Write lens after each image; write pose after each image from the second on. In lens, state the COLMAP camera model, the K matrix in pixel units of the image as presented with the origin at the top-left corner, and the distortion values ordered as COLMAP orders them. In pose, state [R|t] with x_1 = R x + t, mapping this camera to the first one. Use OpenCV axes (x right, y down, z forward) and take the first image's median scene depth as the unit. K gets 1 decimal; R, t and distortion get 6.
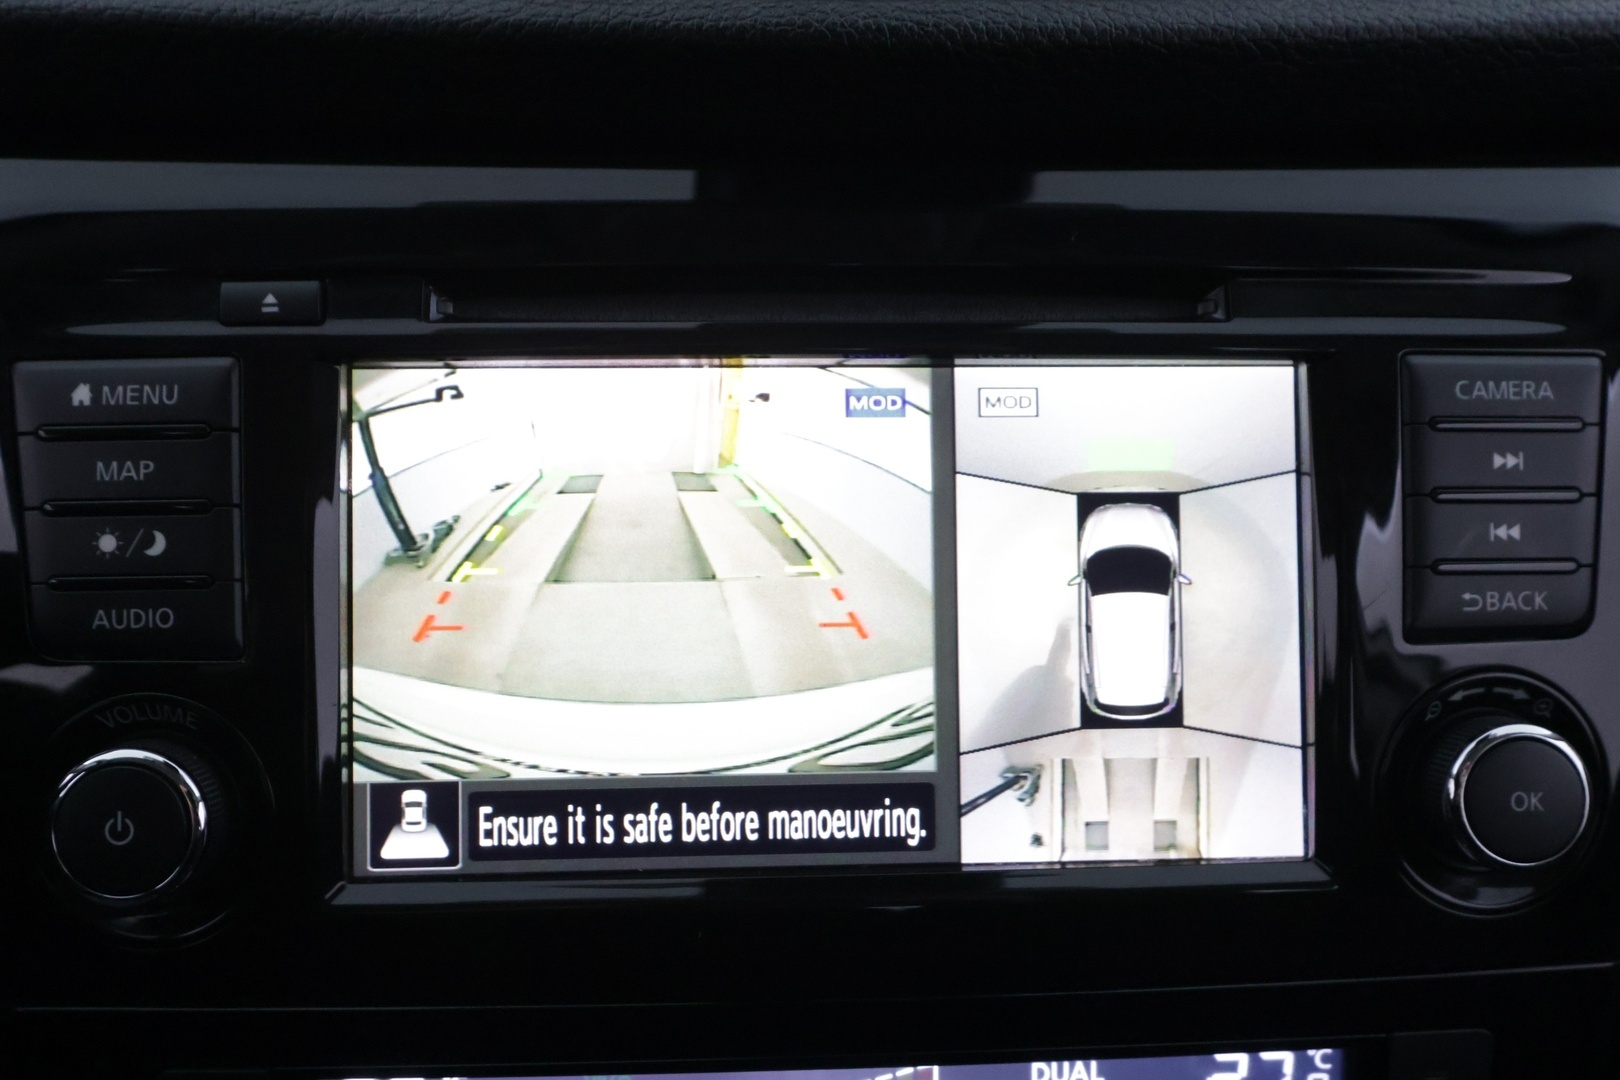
lens RADIAL K [[1266.5, 0, 810.0], [0, 1266.5, 540.0], [0, 0, 1]] dist [0.005034, 0.005112]
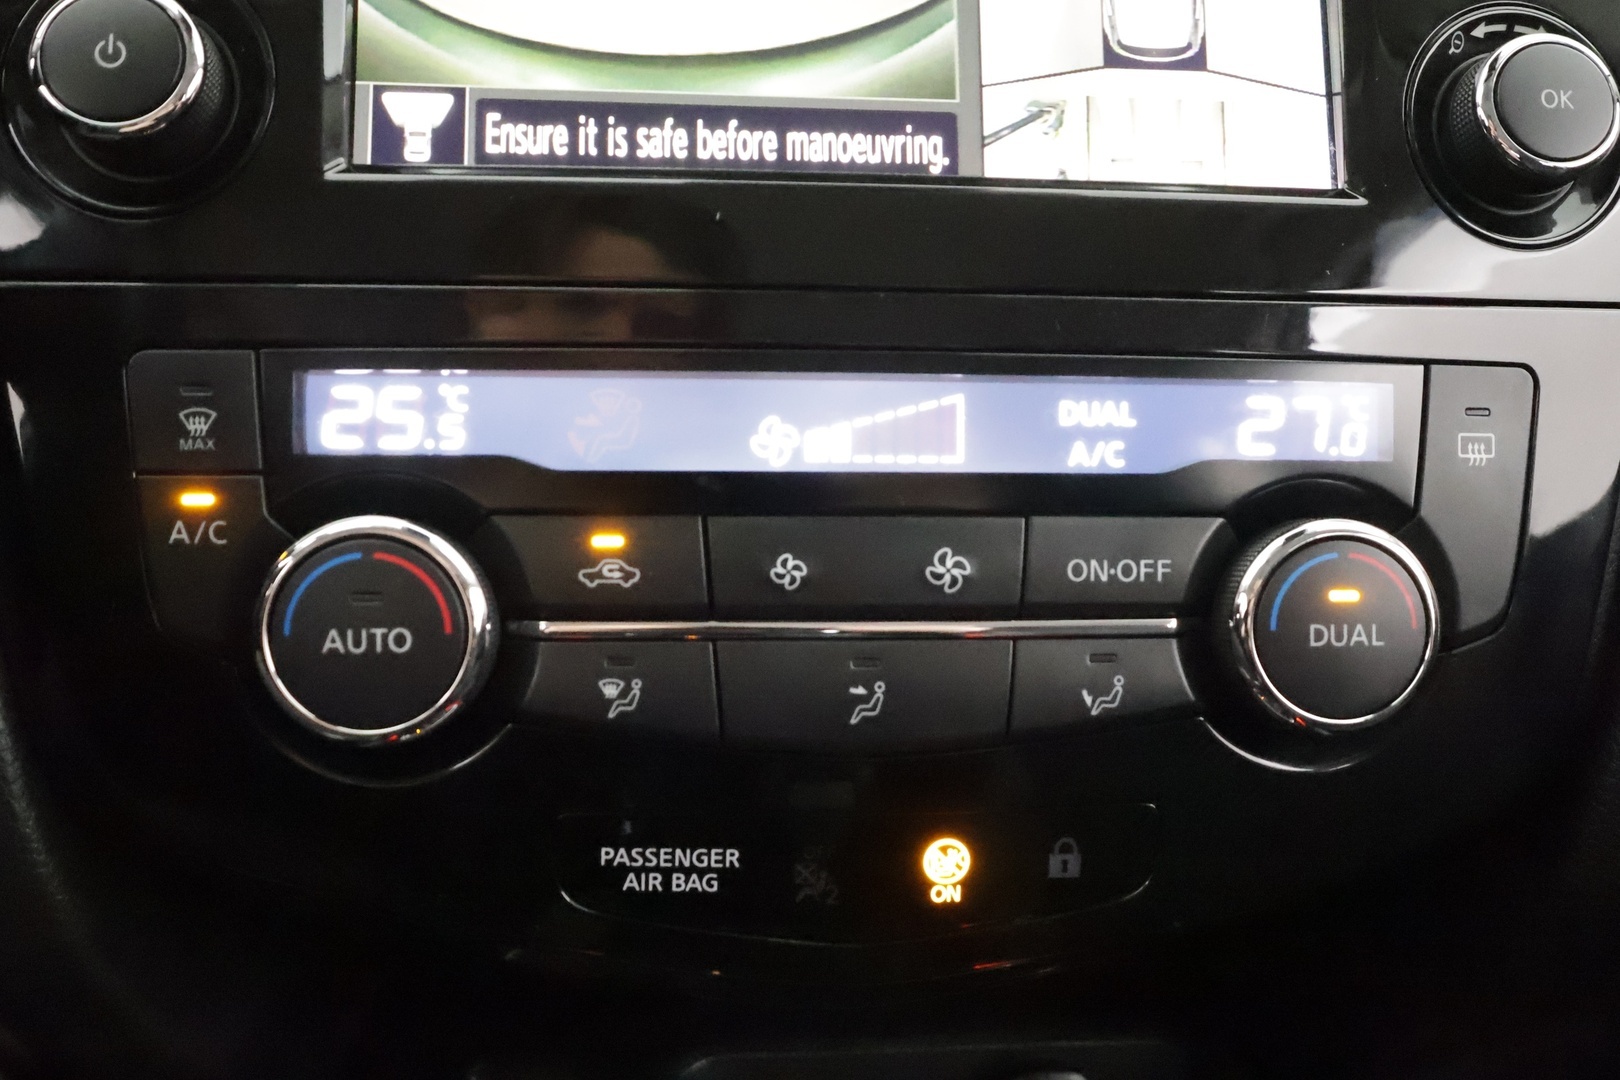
lens RADIAL K [[1266.5, 0, 810.0], [0, 1266.5, 540.0], [0, 0, 1]] dist [0.005034, 0.005112]
pose [[0.999423, 0.007840, 0.033044, -0.044806], [-0.004237, 0.994170, -0.107744, 0.627885], [-0.033696, 0.107542, 0.993629, 0.069890]]
